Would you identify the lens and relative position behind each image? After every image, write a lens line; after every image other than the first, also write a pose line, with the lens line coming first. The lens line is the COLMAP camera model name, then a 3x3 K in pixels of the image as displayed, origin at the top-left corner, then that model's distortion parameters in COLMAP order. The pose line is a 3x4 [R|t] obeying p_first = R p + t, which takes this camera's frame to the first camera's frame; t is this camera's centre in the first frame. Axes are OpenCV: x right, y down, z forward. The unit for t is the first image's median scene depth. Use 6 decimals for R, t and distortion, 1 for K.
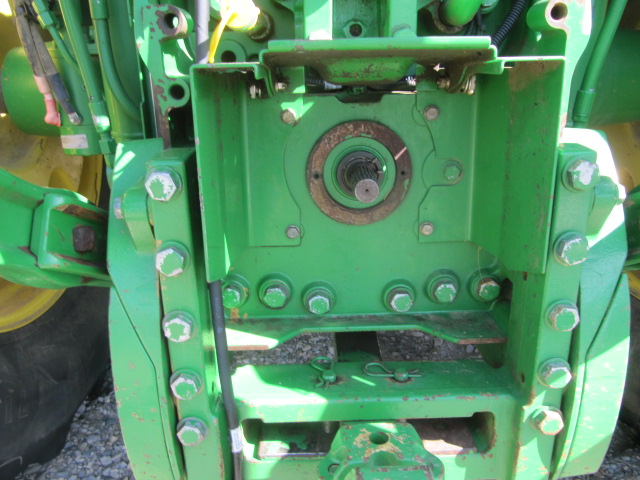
lens RADIAL K [[527.4, 0, 314.8], [0, 527.4, 237.5], [0, 0, 1]] dist [-0.056089, 0.021075]
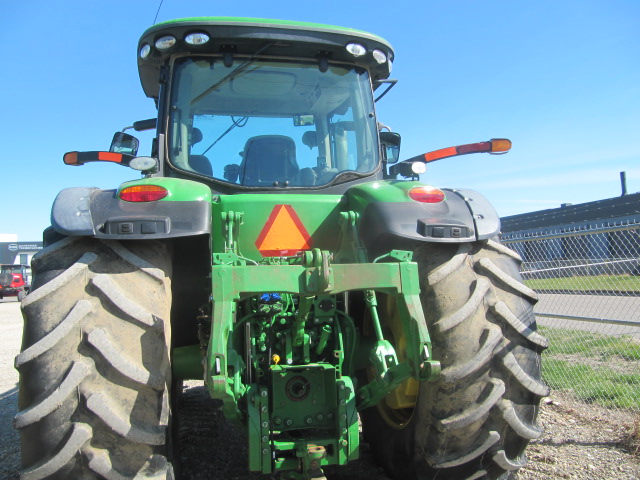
lens RADIAL K [[527.4, 0, 321.3], [0, 527.4, 238.9], [0, 0, 1]] dist [-0.056089, 0.021075]
pose [[0.972920, 0.012245, 0.230819, -0.748743], [0.074537, 0.928630, -0.363444, 0.320178], [-0.218796, 0.370806, 0.902569, -3.421436]]
